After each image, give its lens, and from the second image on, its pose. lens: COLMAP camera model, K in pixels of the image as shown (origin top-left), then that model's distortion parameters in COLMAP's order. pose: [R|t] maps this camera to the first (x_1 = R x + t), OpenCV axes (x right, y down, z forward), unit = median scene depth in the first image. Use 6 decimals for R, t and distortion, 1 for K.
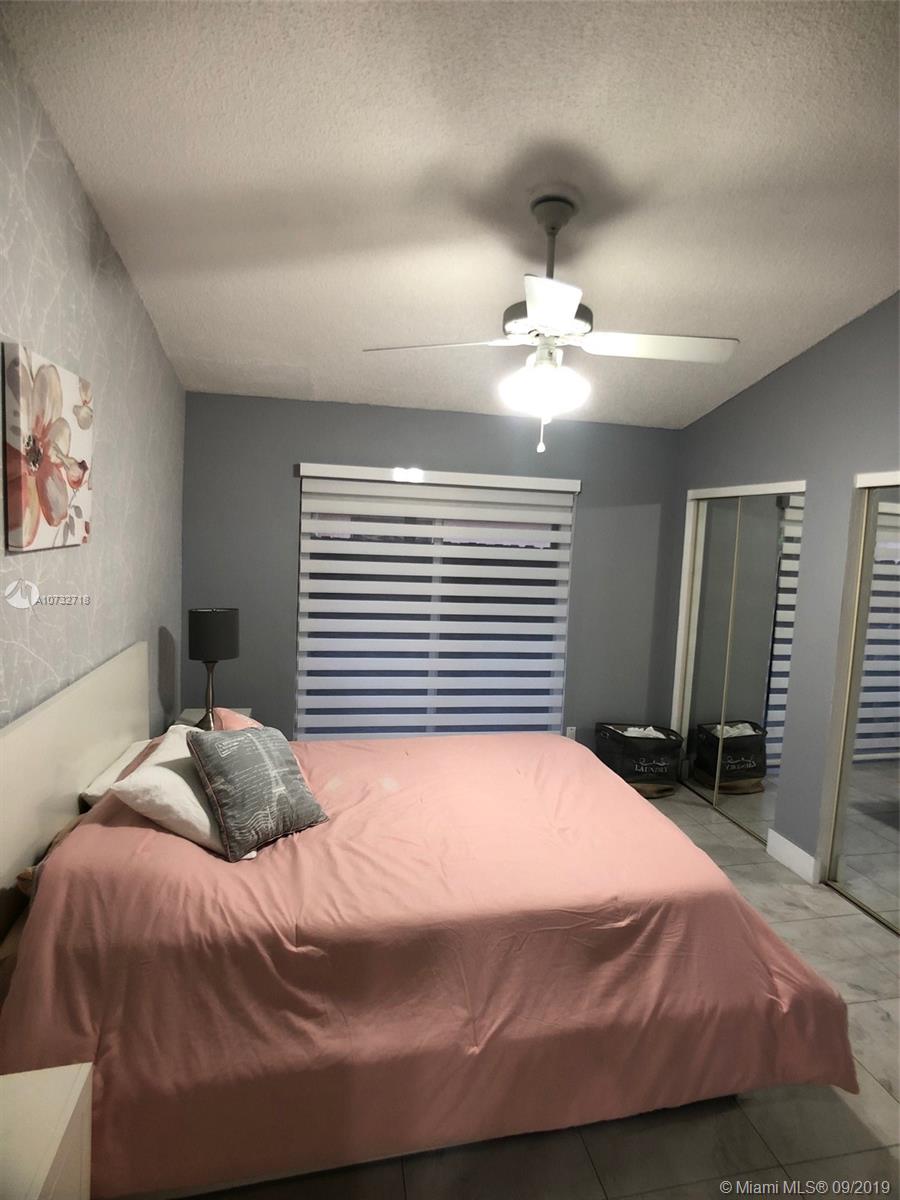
lens RADIAL K [[659.3, 0, 456.2], [0, 659.3, 599.6], [0, 0, 1]] dist [-0.045445, 0.013855]
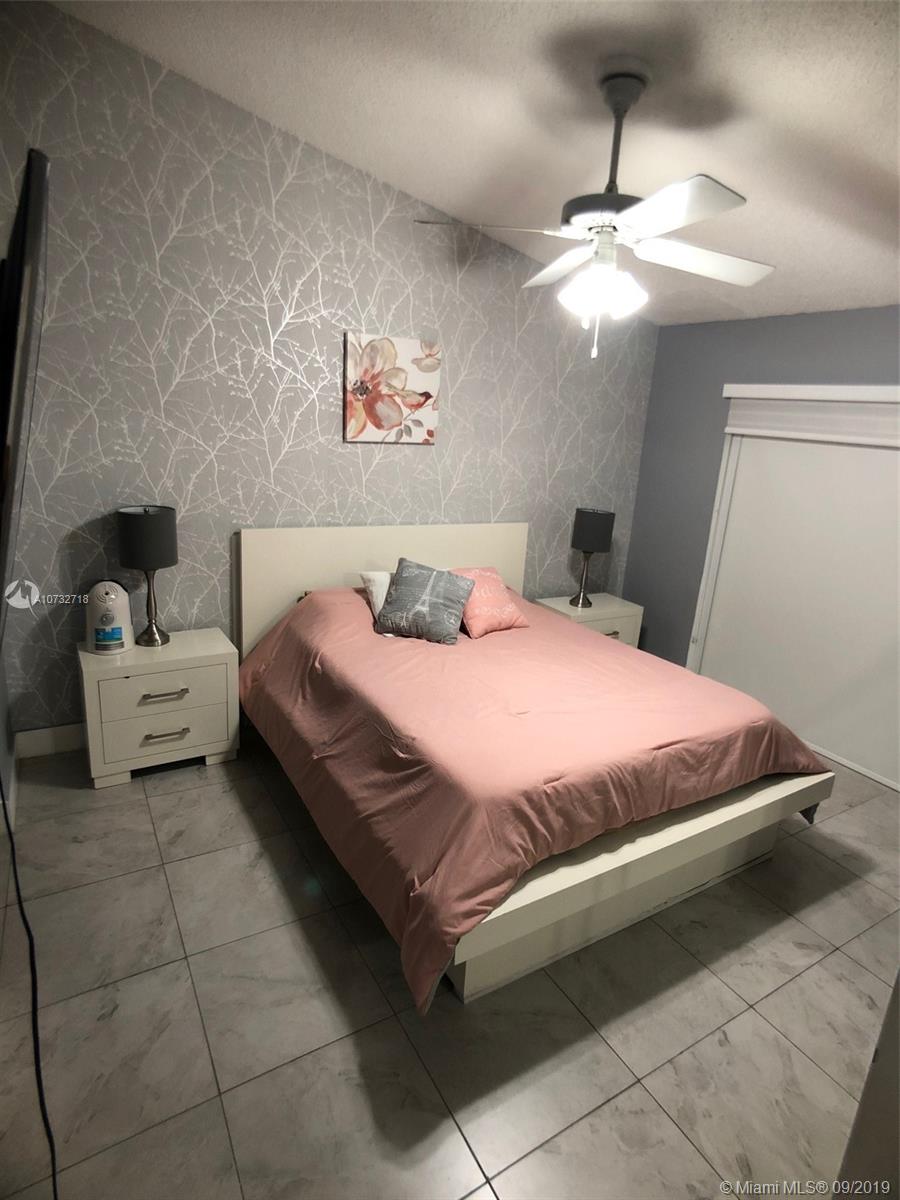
lens RADIAL K [[659.3, 0, 456.2], [0, 659.3, 594.3], [0, 0, 1]] dist [-0.045445, 0.013855]
pose [[0.320786, 0.223735, -0.920347, 1.201275], [-0.152539, 0.971219, 0.182935, -0.032011], [0.934788, 0.081706, 0.345682, 0.572093]]
